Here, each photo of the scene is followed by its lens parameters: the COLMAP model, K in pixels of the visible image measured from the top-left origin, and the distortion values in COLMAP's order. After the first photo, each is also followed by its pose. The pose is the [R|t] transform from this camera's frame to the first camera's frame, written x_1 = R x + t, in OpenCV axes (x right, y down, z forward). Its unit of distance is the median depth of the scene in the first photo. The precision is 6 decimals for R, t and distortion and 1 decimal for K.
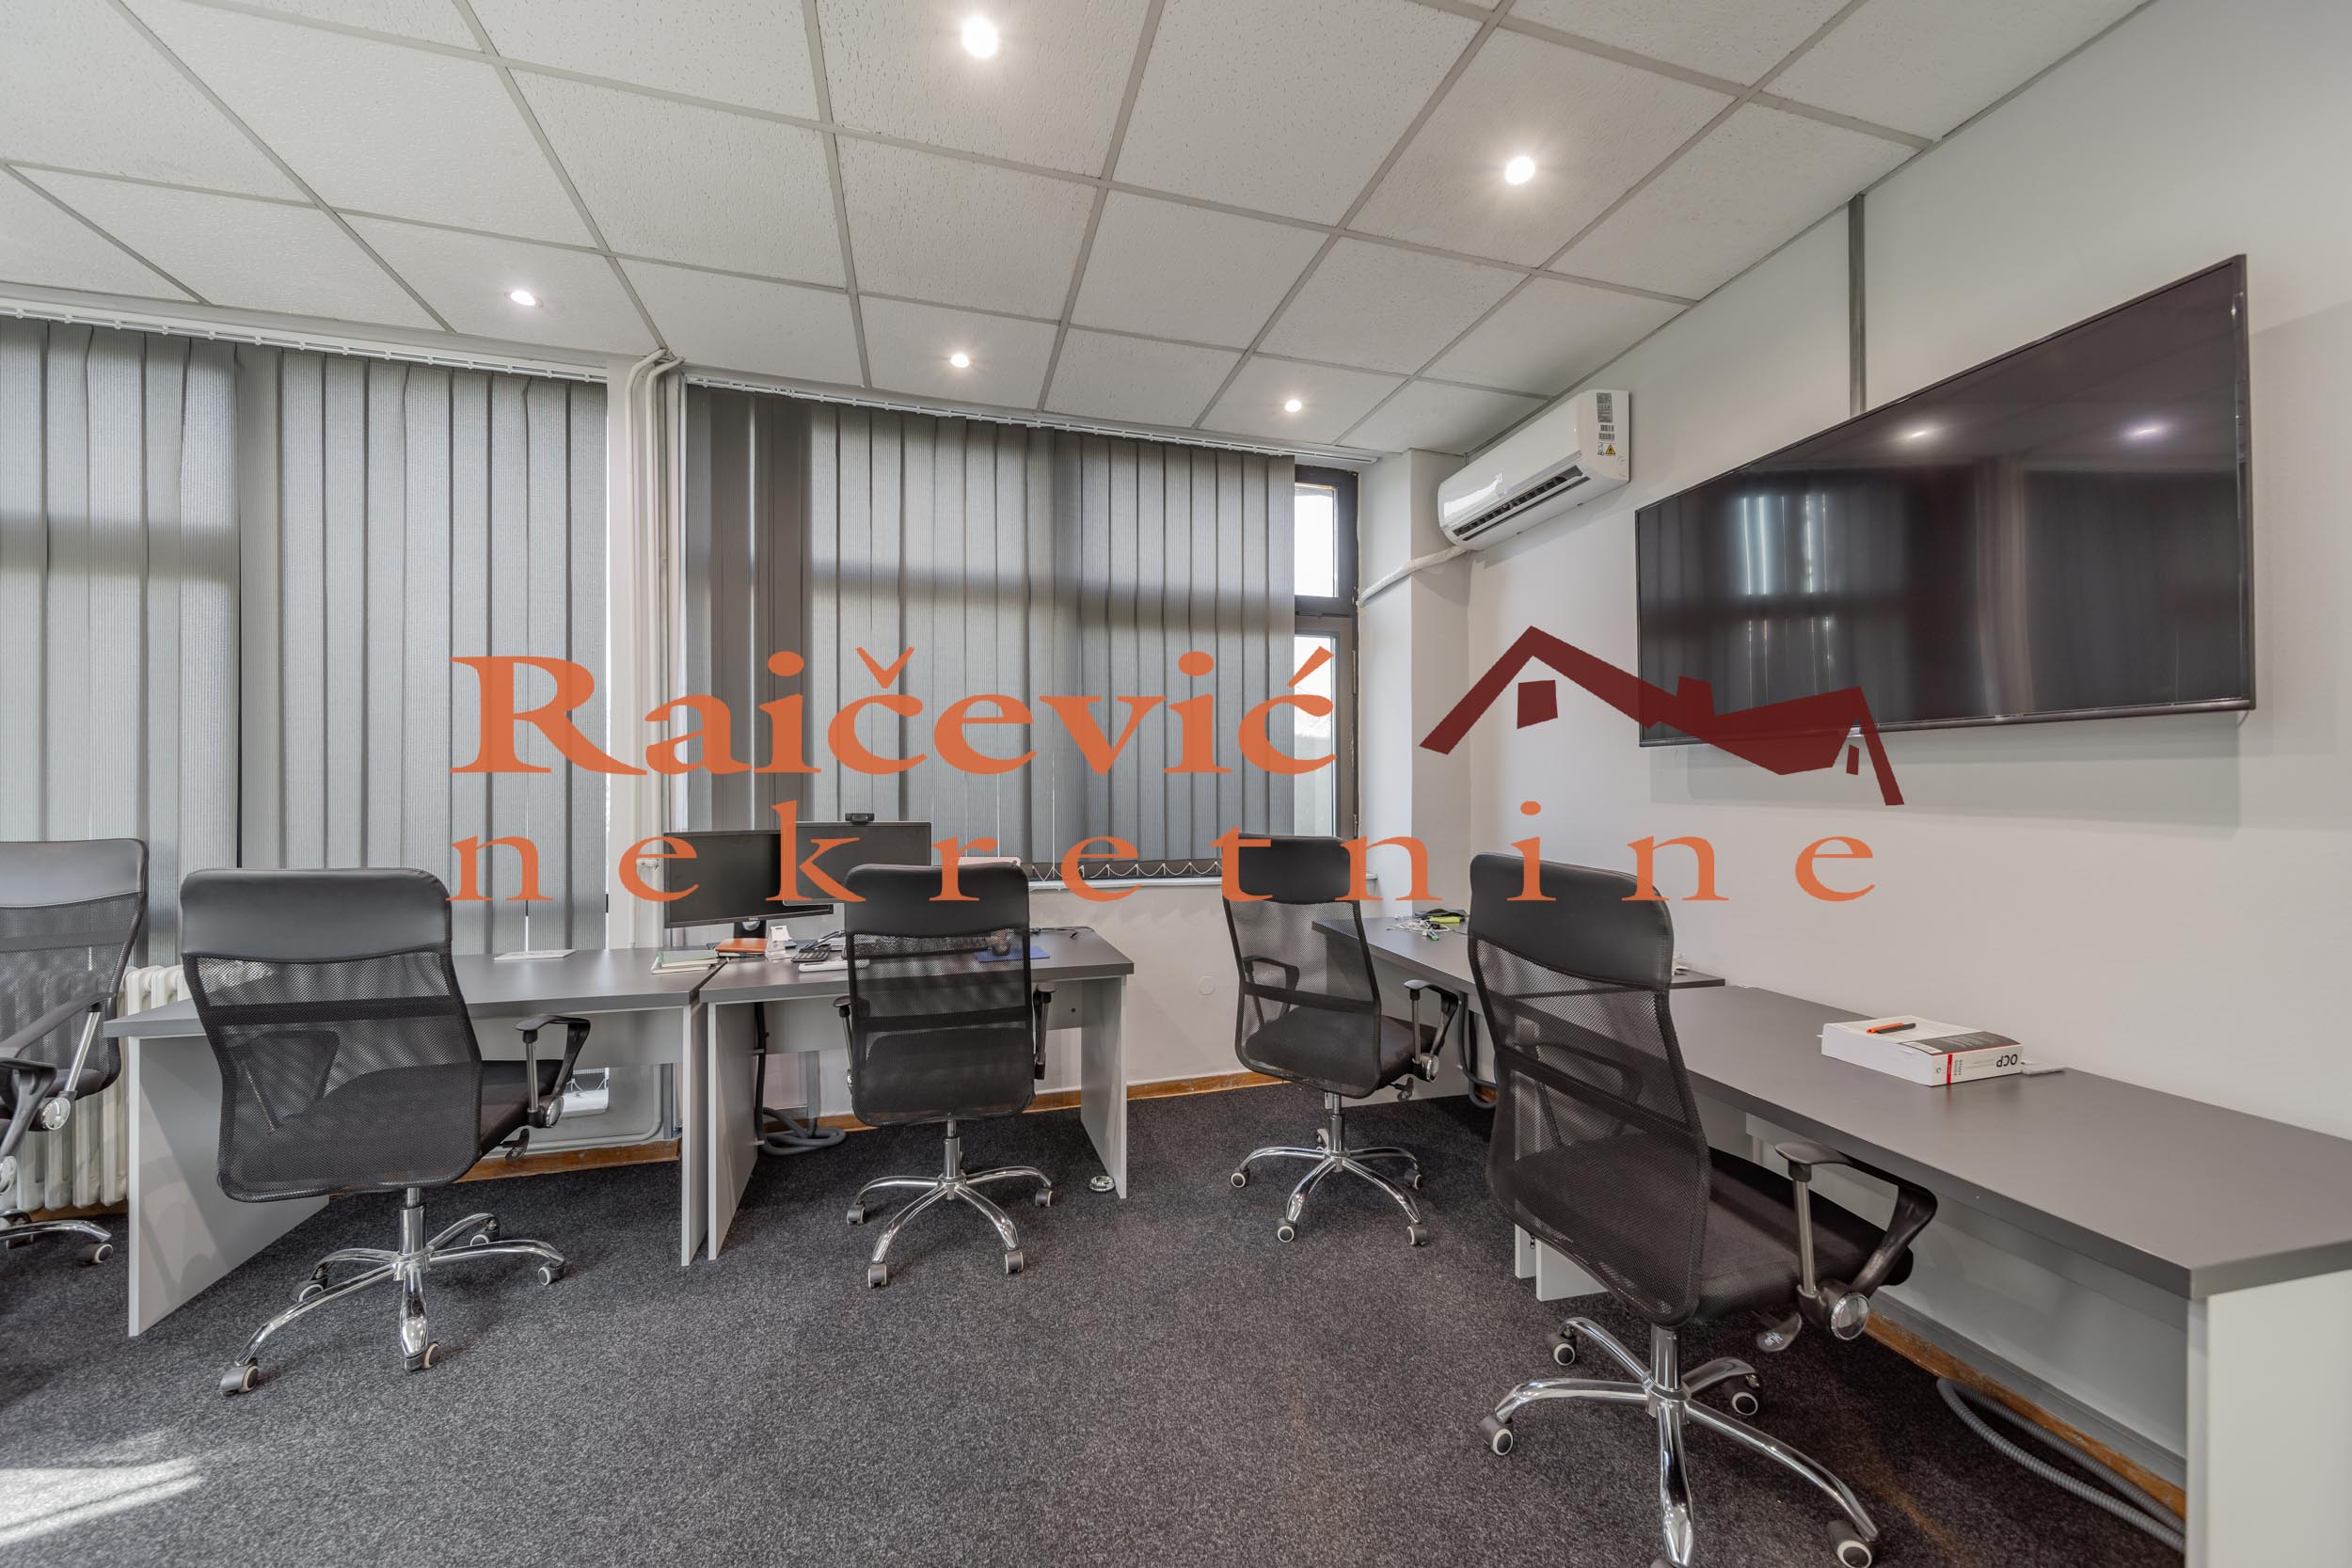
lens RADIAL K [[826.3, 0, 1164.1], [0, 826.3, 787.2], [0, 0, 1]] dist [0.000410, -0.000665]
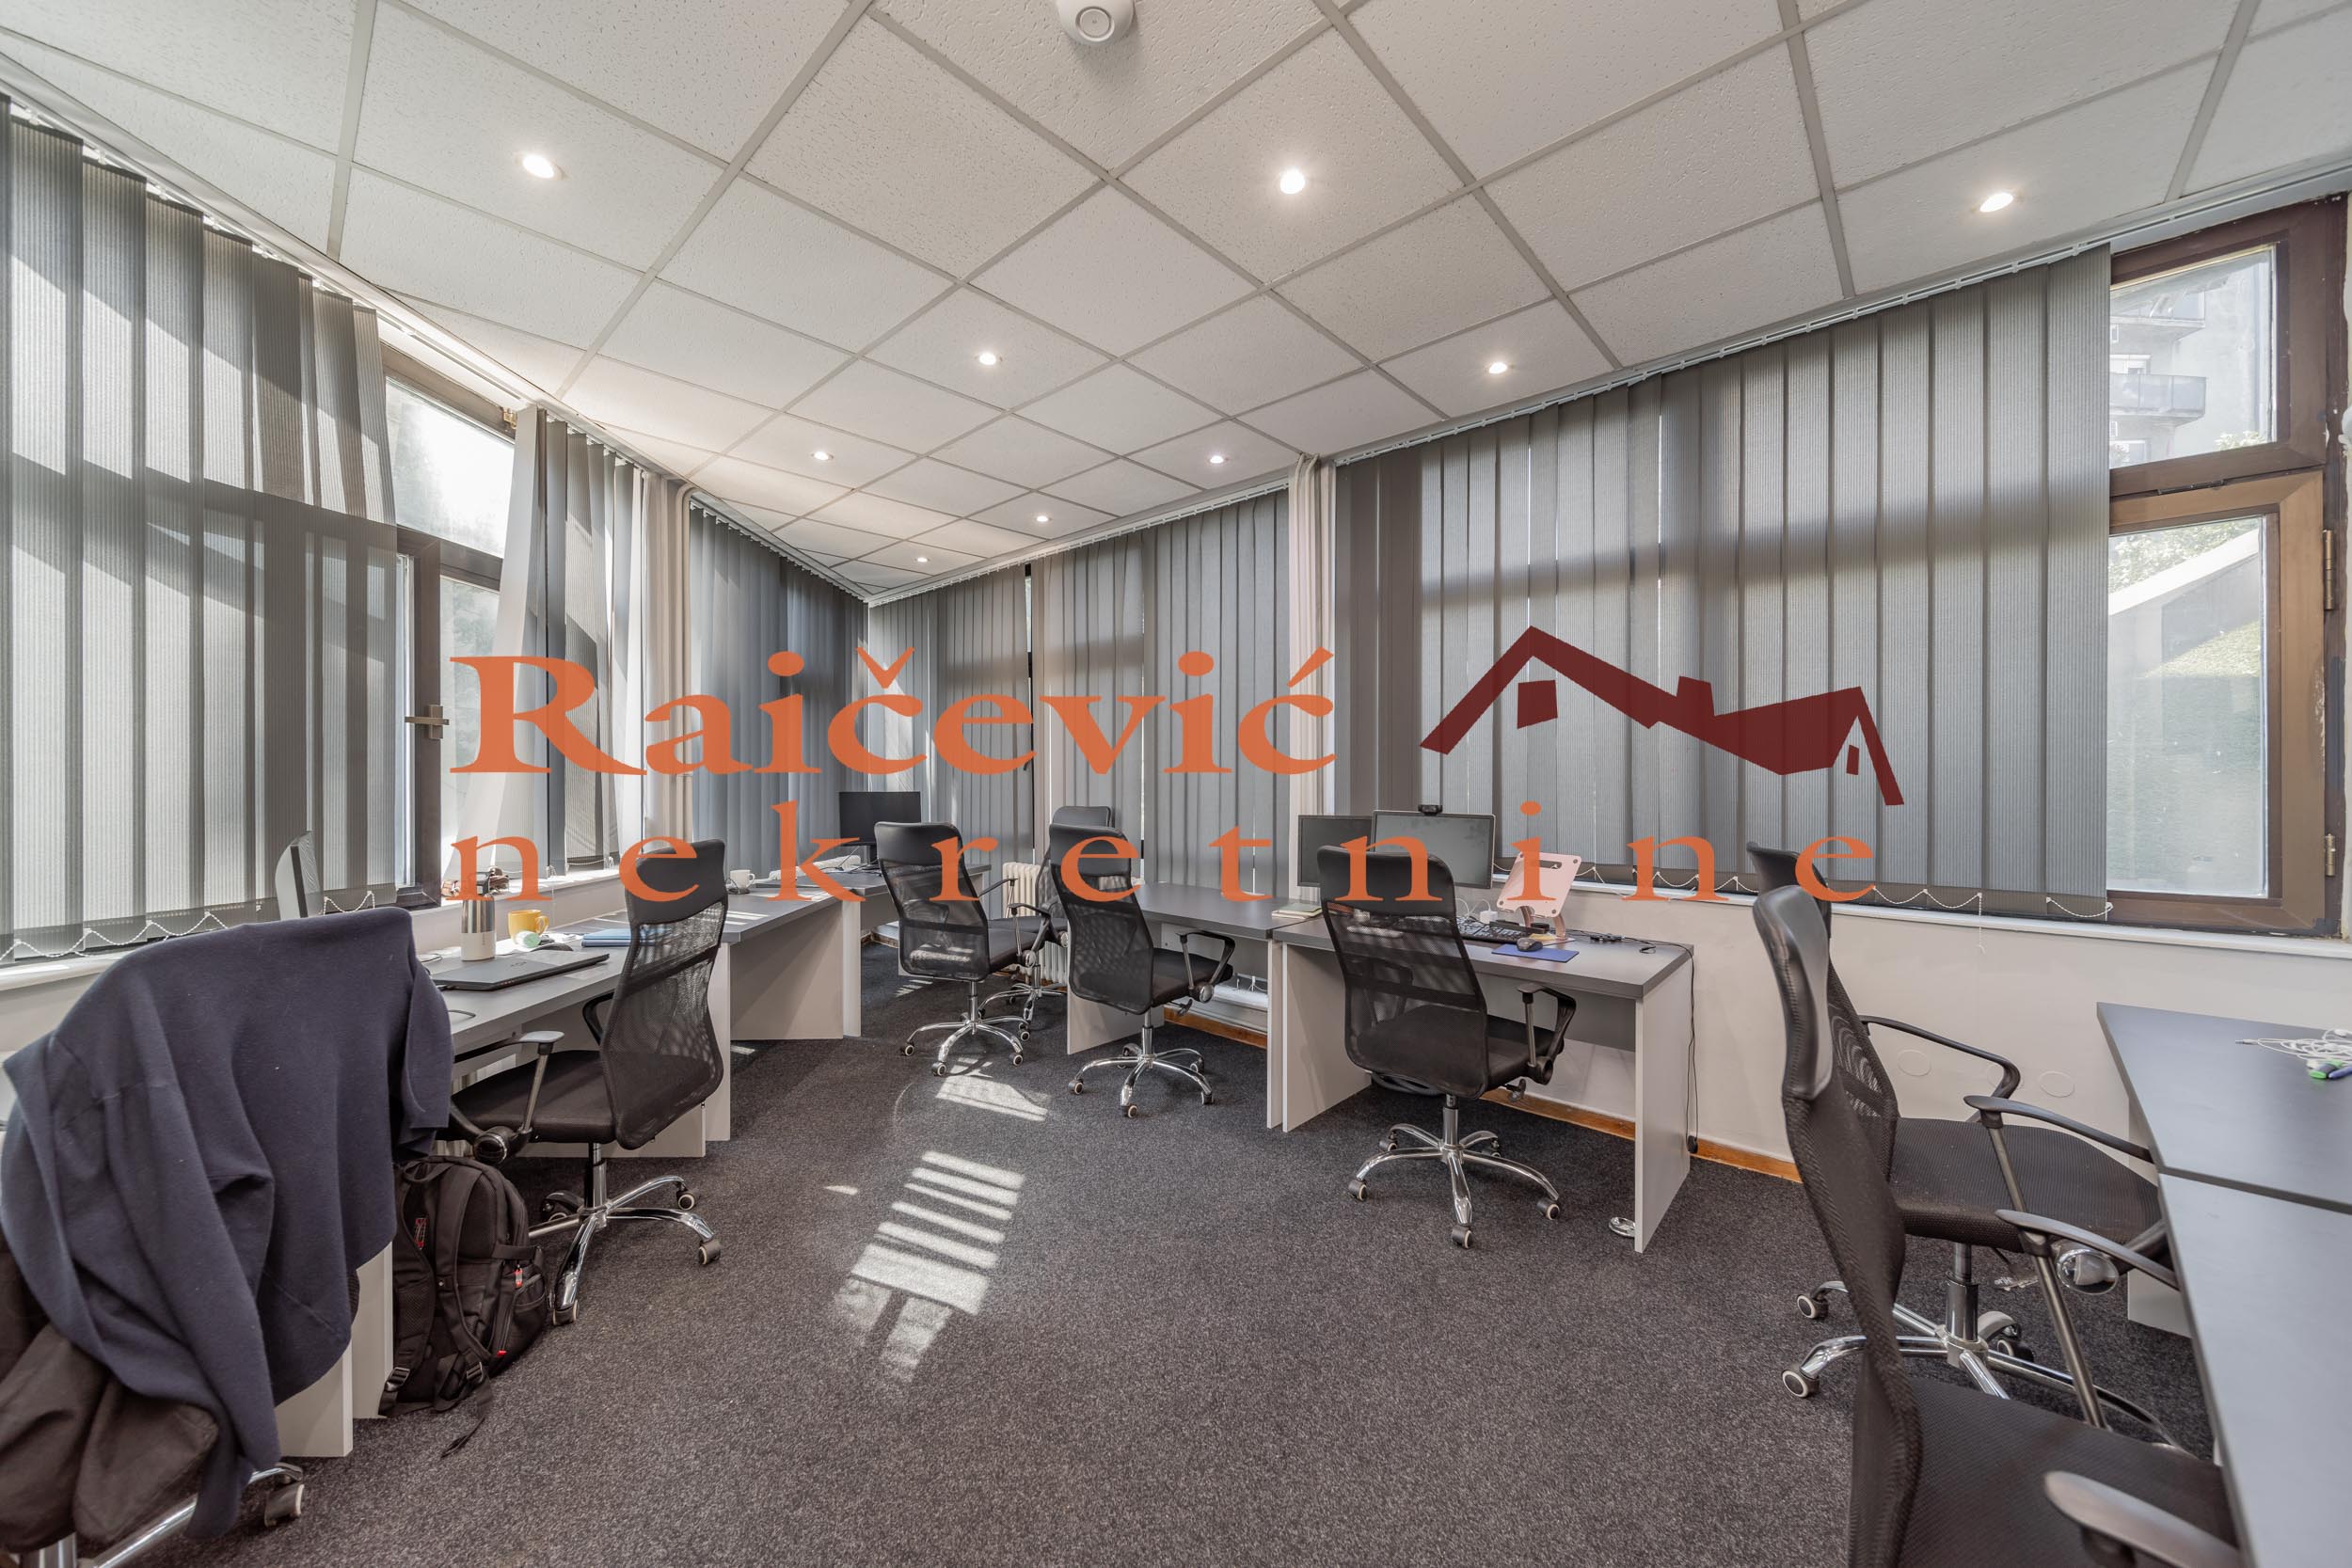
lens RADIAL K [[826.3, 0, 1162.4], [0, 826.3, 779.4], [0, 0, 1]] dist [0.000410, -0.000665]
pose [[0.518842, 0.001303, -0.854869, 0.416952], [-0.003856, 0.999992, -0.000816, 0.000378], [0.854861, 0.003720, 0.518843, 0.109924]]
